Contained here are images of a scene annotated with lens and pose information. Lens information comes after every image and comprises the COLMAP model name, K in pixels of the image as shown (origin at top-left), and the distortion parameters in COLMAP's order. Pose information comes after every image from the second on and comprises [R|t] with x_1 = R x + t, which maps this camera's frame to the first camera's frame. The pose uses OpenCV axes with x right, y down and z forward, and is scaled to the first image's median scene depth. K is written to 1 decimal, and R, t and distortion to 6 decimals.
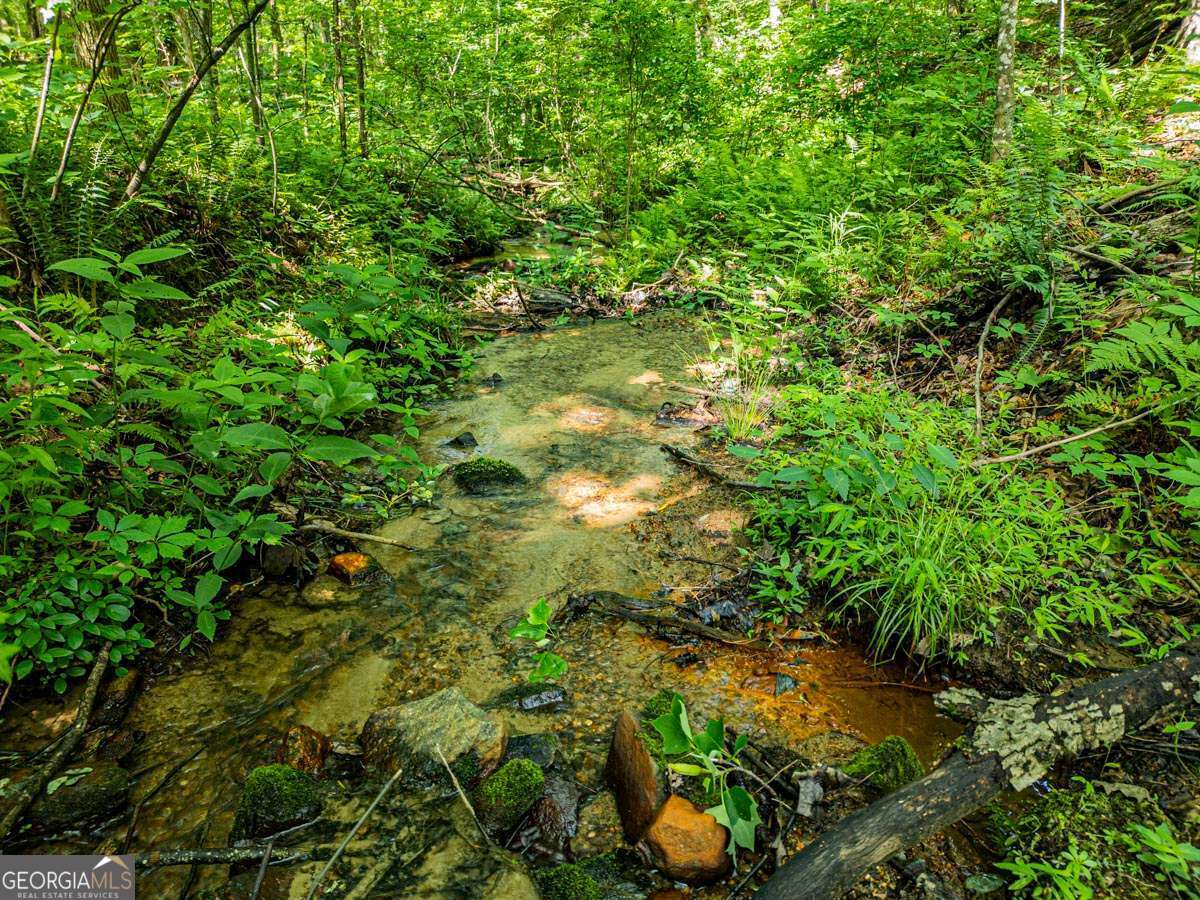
lens RADIAL K [[833.0, 0, 596.8], [0, 833.0, 449.7], [0, 0, 1]] dist [0.035812, -0.023785]
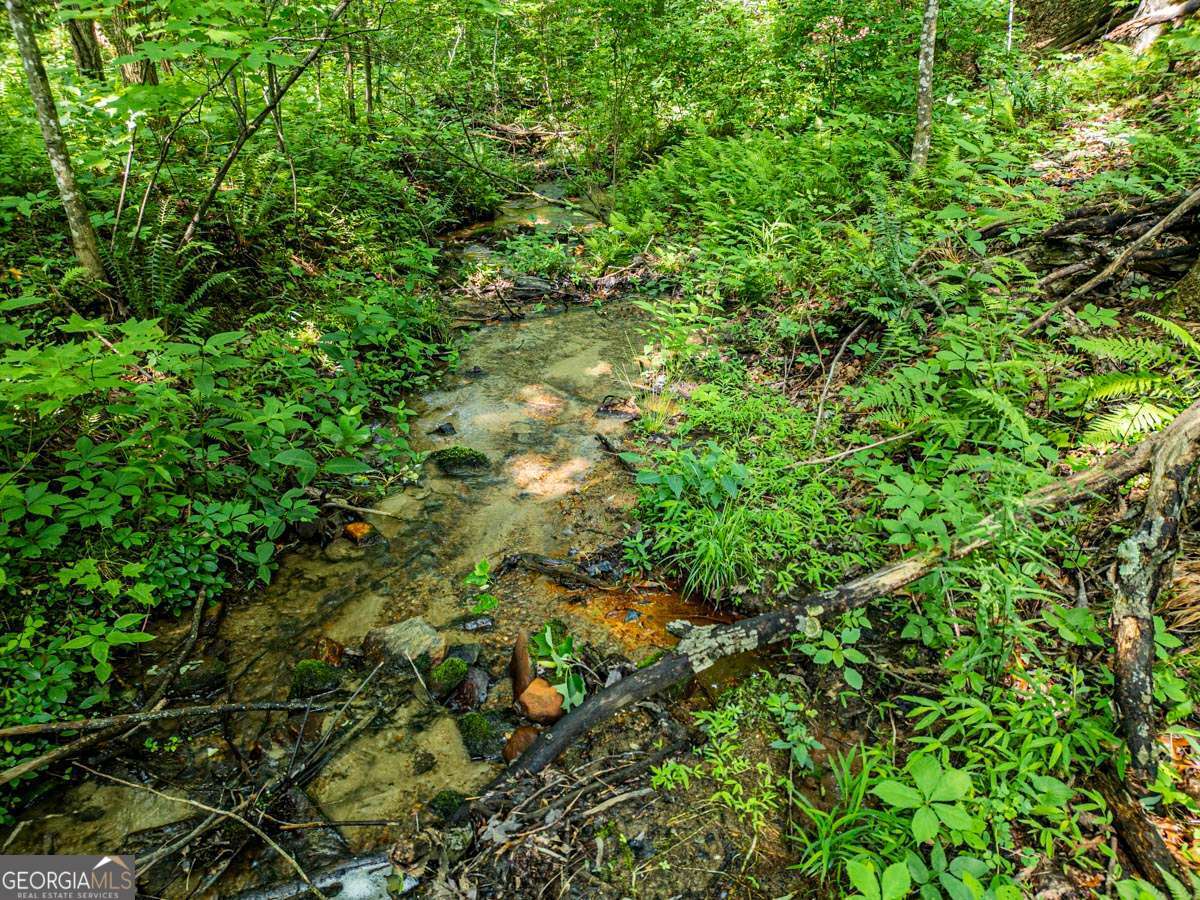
lens RADIAL K [[833.0, 0, 600.9], [0, 833.0, 447.6], [0, 0, 1]] dist [0.035812, -0.023785]
pose [[0.999831, 0.009251, -0.015857, 0.148635], [-0.007899, 0.996497, 0.083259, -0.131215], [0.016572, -0.083120, 0.996402, -0.426257]]
